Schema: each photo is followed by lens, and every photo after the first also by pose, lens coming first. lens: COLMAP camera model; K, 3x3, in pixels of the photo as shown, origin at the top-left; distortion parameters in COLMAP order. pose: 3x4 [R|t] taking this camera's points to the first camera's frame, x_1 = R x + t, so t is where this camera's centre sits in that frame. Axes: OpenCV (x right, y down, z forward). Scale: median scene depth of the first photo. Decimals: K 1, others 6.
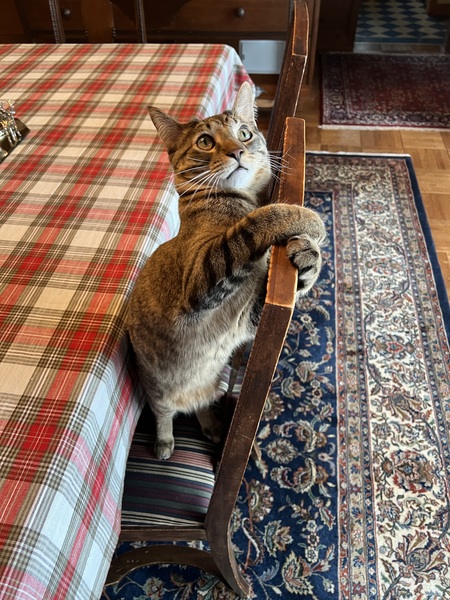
lens RADIAL K [[450.8, 0, 223.5], [0, 450.8, 298.9], [0, 0, 1]] dist [0.016637, -0.016163]
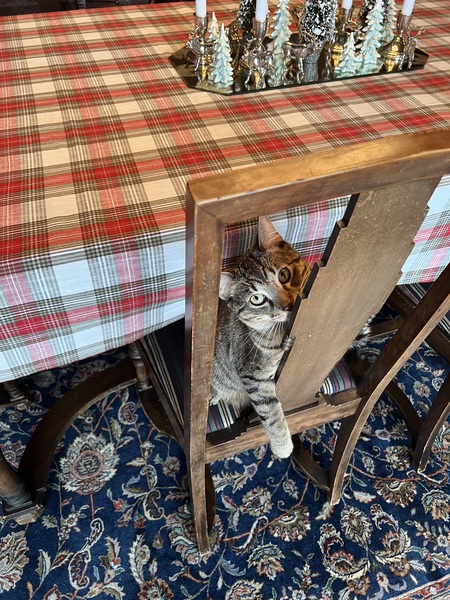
lens RADIAL K [[450.8, 0, 223.5], [0, 450.8, 300.8], [0, 0, 1]] dist [0.016637, -0.016163]
pose [[0.461767, 0.683056, -0.565867, 0.218295], [-0.658774, 0.691291, 0.296872, -0.037800], [0.593959, 0.235693, 0.769195, 0.124443]]
